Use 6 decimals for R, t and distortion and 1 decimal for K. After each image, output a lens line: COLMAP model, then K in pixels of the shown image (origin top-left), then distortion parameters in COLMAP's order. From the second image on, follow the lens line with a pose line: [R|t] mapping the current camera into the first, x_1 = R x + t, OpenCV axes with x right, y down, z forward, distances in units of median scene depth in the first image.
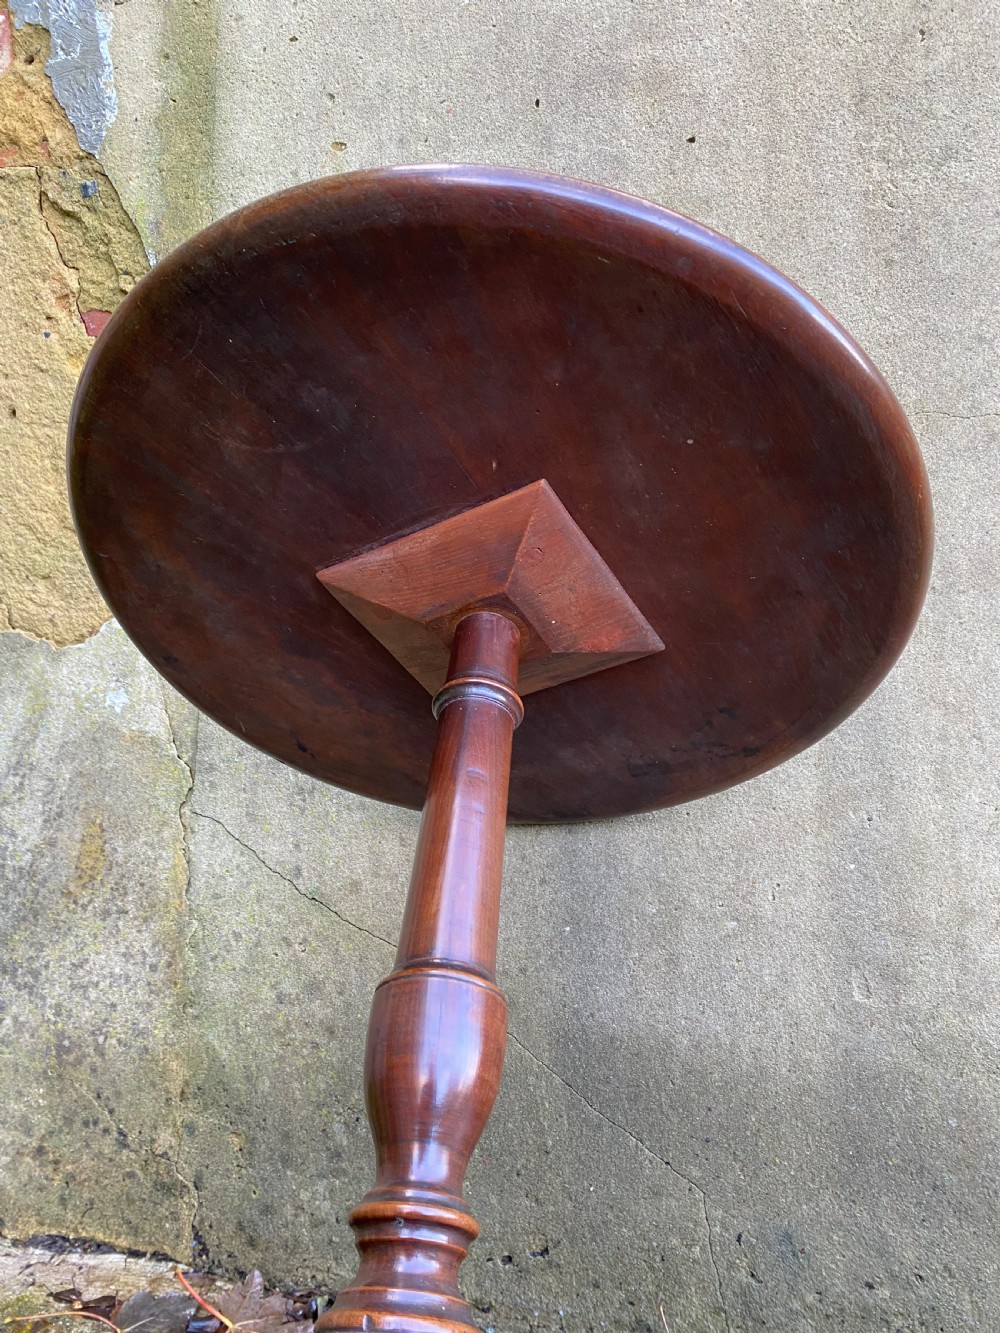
lens RADIAL K [[1030.1, 0, 495.8], [0, 1030.1, 674.4], [0, 0, 1]] dist [0.013650, -0.020241]
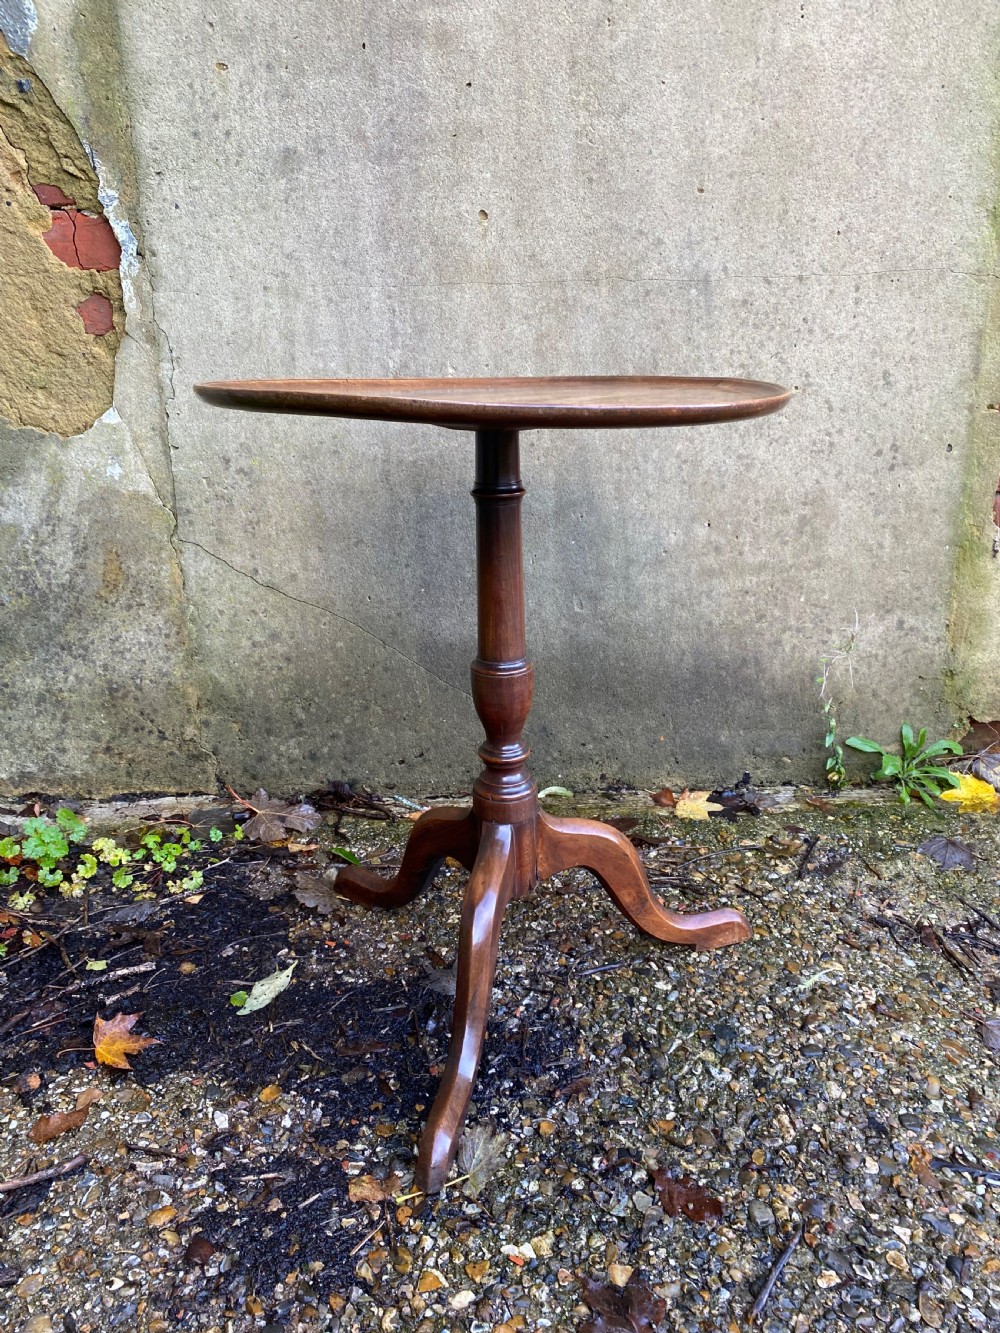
lens RADIAL K [[1030.1, 0, 499.5], [0, 1030.1, 649.9], [0, 0, 1]] dist [0.013650, -0.020241]
pose [[0.968543, -0.111881, 0.222279, -0.193411], [0.035911, 0.946723, 0.320041, -0.202034], [-0.246243, -0.301991, 0.920959, -0.651349]]
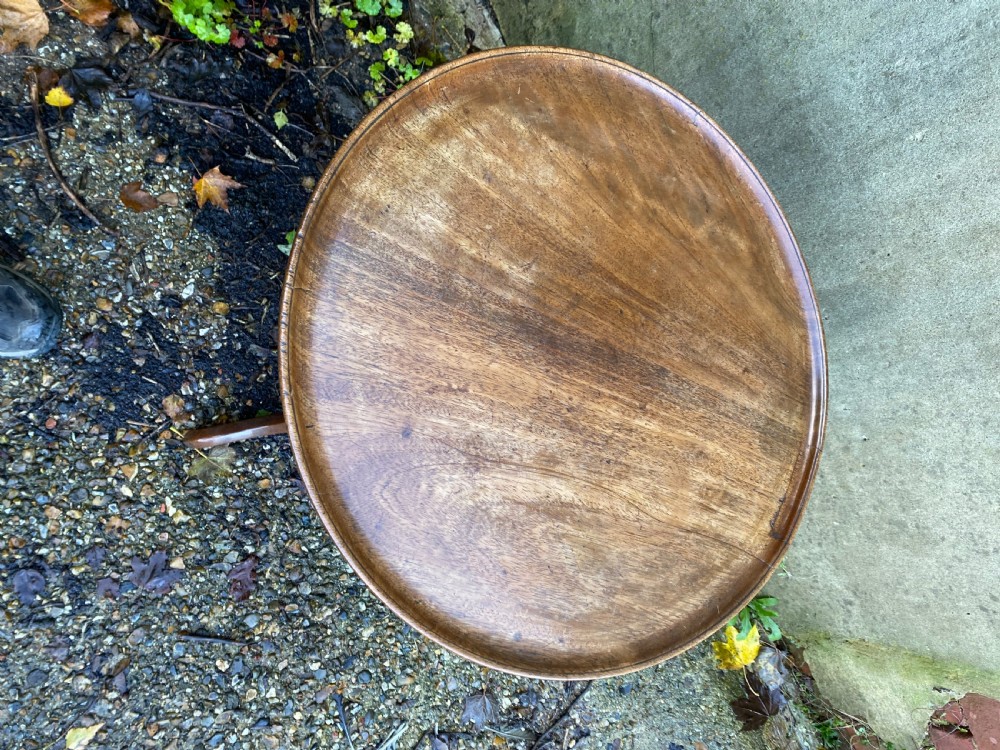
lens RADIAL K [[772.8, 0, 500.2], [0, 772.8, 373.7], [0, 0, 1]] dist [0.013650, -0.020241]
pose [[0.587554, 0.791472, 0.168379, -0.098997], [-0.399947, 0.103157, 0.910714, -0.735737], [0.703436, -0.602437, 0.377158, 0.049088]]
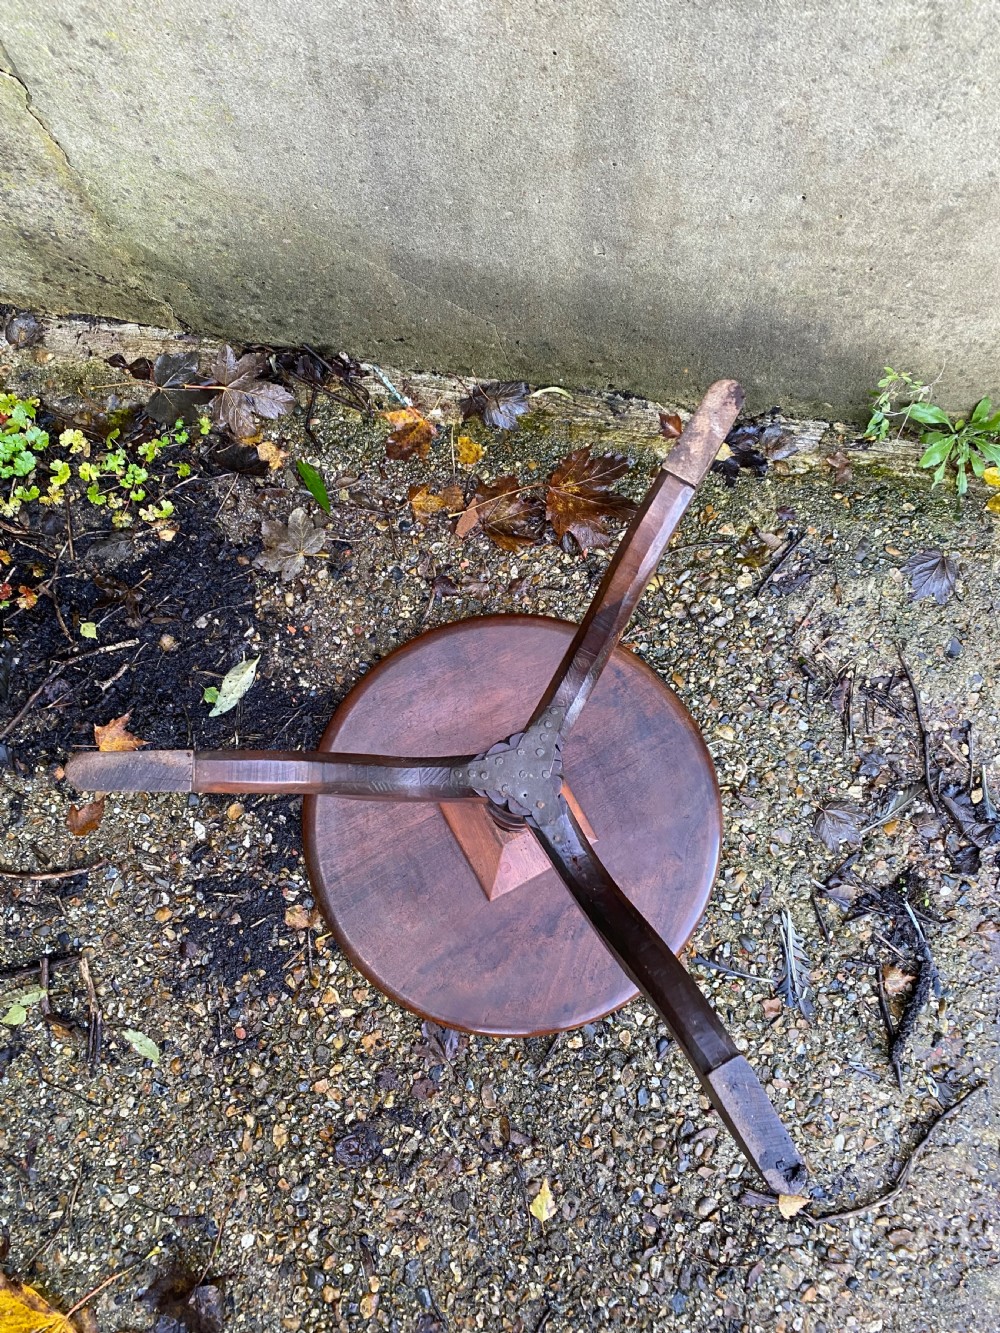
lens RADIAL K [[1030.1, 0, 503.4], [0, 1030.1, 680.9], [0, 0, 1]] dist [0.013650, -0.020241]
pose [[0.996561, -0.078232, -0.027305, 0.191292], [0.040236, 0.168825, 0.984824, -0.860744], [-0.072436, -0.982536, 0.171392, 0.172707]]
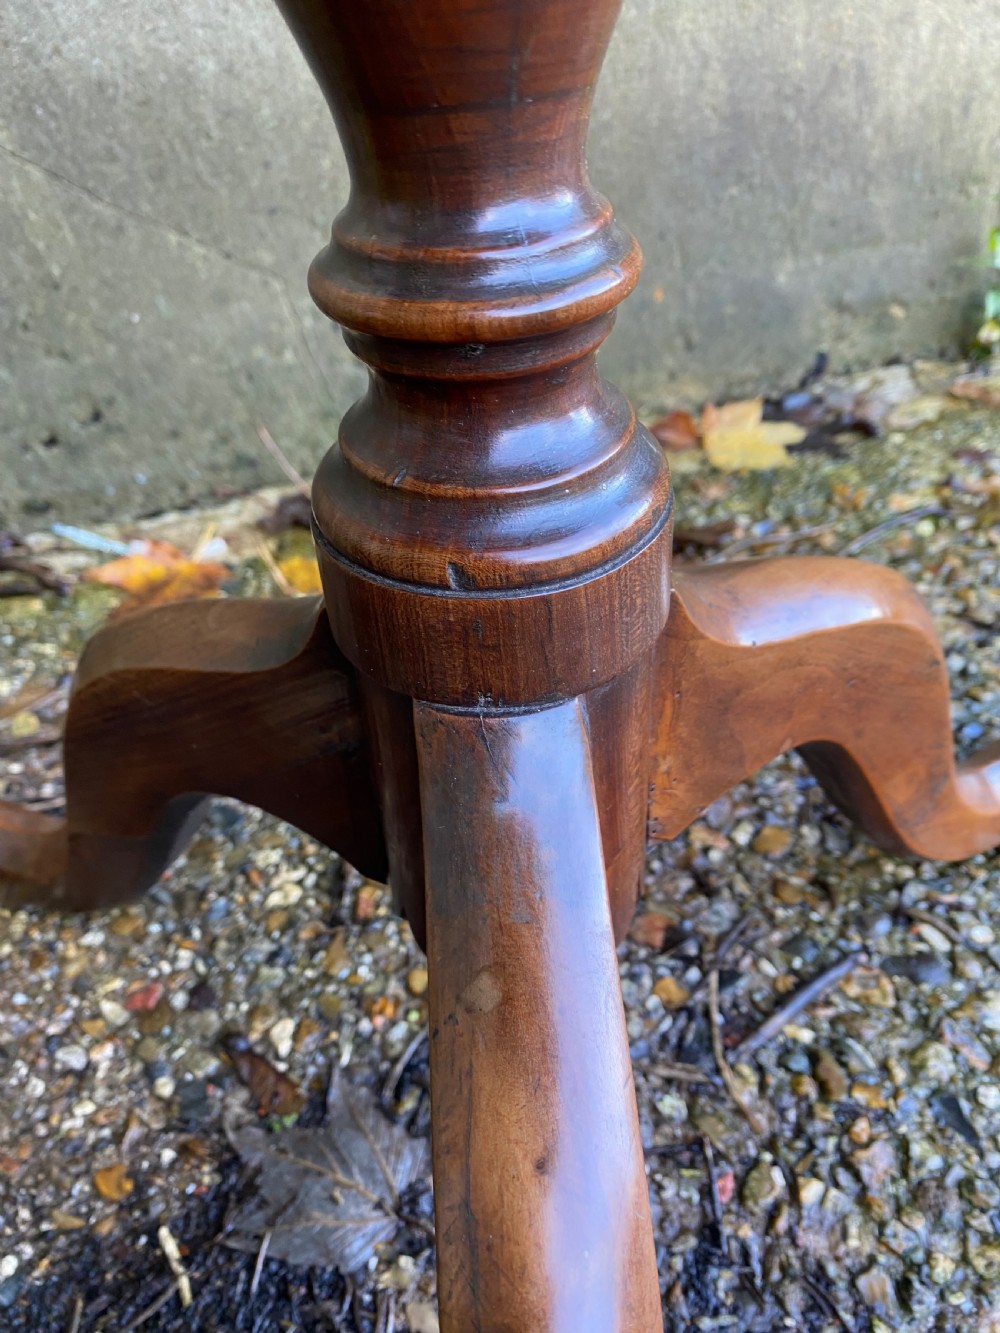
lens RADIAL K [[1030.1, 0, 498.7], [0, 1030.1, 652.0], [0, 0, 1]] dist [0.013650, -0.020241]
pose [[0.861840, -0.361285, 0.355956, -0.027530], [0.067034, 0.776819, 0.626146, 0.221871], [-0.502730, -0.515777, 0.693712, 0.224089]]
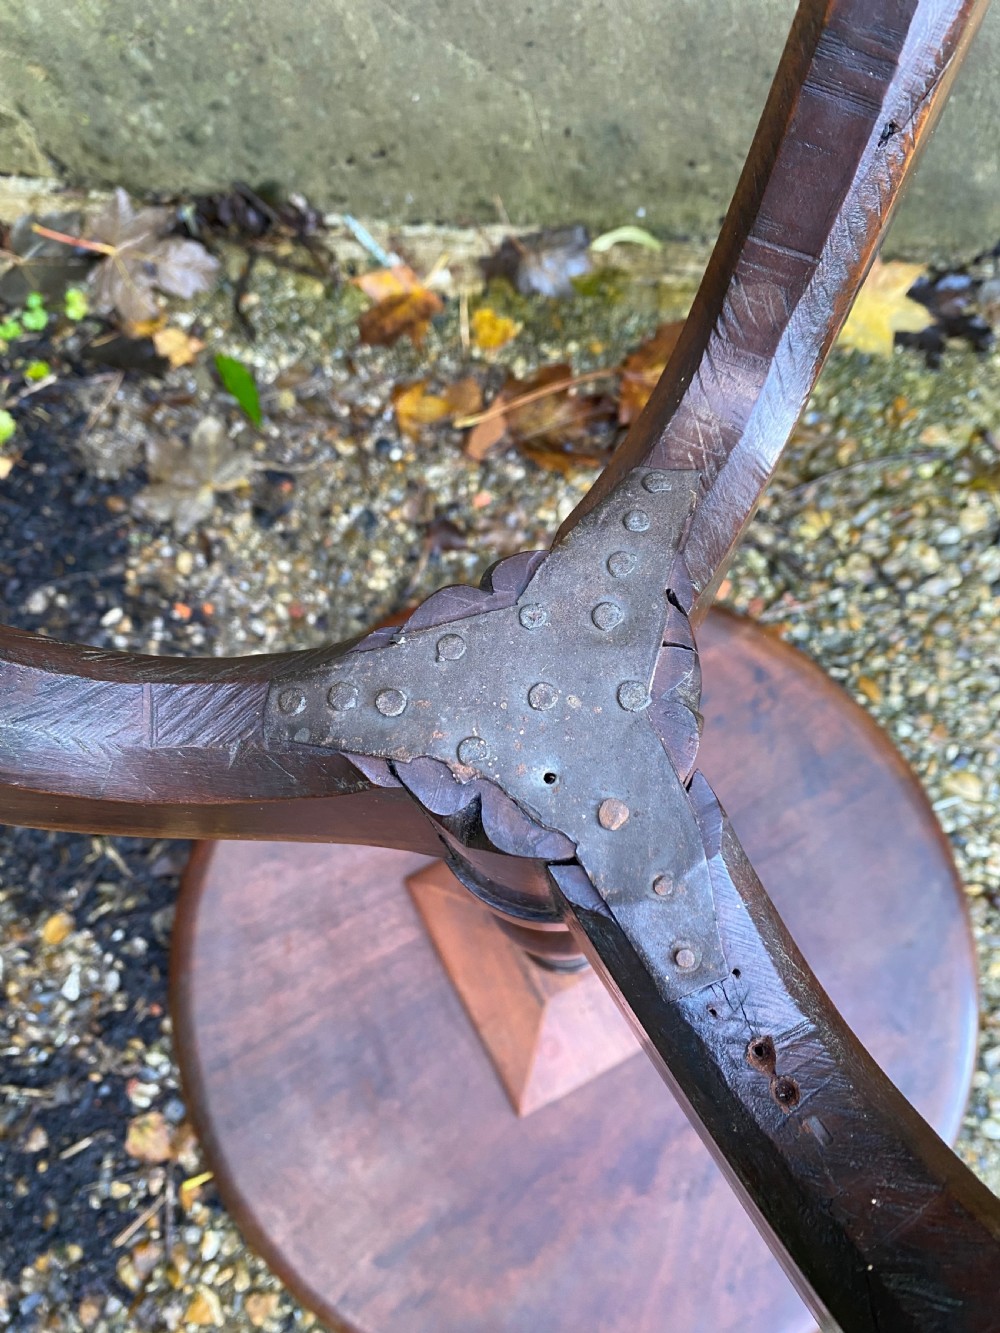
lens RADIAL K [[1030.1, 0, 516.9], [0, 1030.1, 663.8], [0, 0, 1]] dist [0.013650, -0.020241]
pose [[0.993115, -0.091167, -0.073565, 0.189142], [0.099286, 0.321760, 0.941601, -0.196823], [-0.062172, -0.942422, 0.328597, 0.177785]]
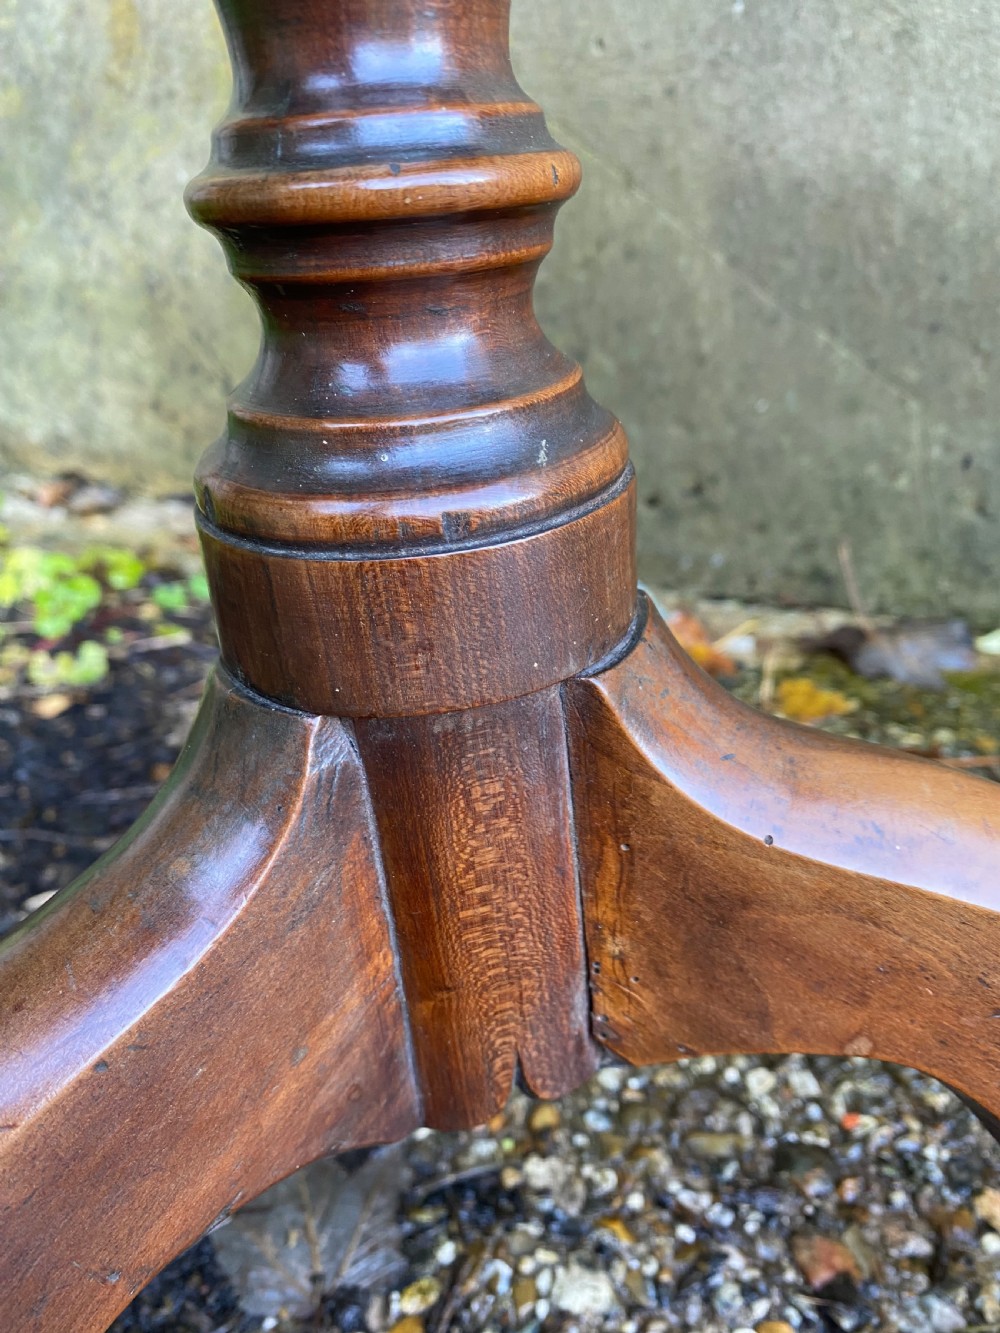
lens RADIAL K [[1030.1, 0, 516.6], [0, 1030.1, 655.7], [0, 0, 1]] dist [0.013650, -0.020241]
pose [[0.959800, 0.053916, -0.275459, 0.125522], [0.082263, 0.884252, 0.459708, 0.276975], [0.268360, -0.463888, 0.844270, 0.230371]]
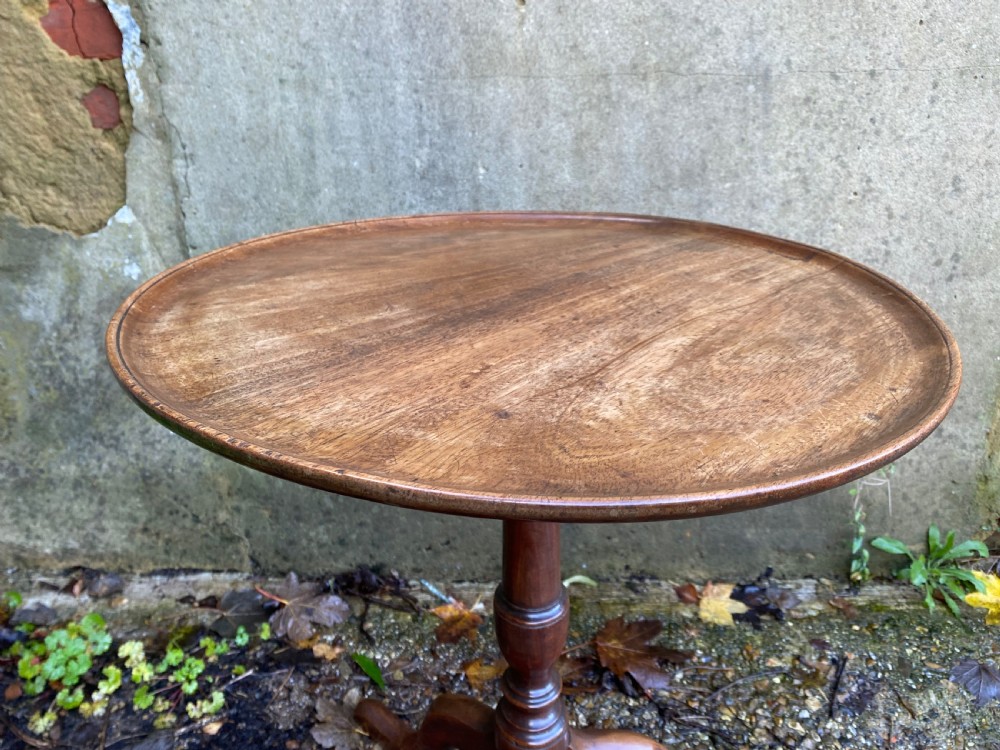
lens RADIAL K [[772.8, 0, 497.7], [0, 772.8, 363.2], [0, 0, 1]] dist [0.013650, -0.020241]
pose [[0.977703, -0.114324, 0.176143, -0.070880], [0.029847, 0.905951, 0.422330, -0.320953], [-0.207859, -0.407656, 0.889163, -0.147917]]
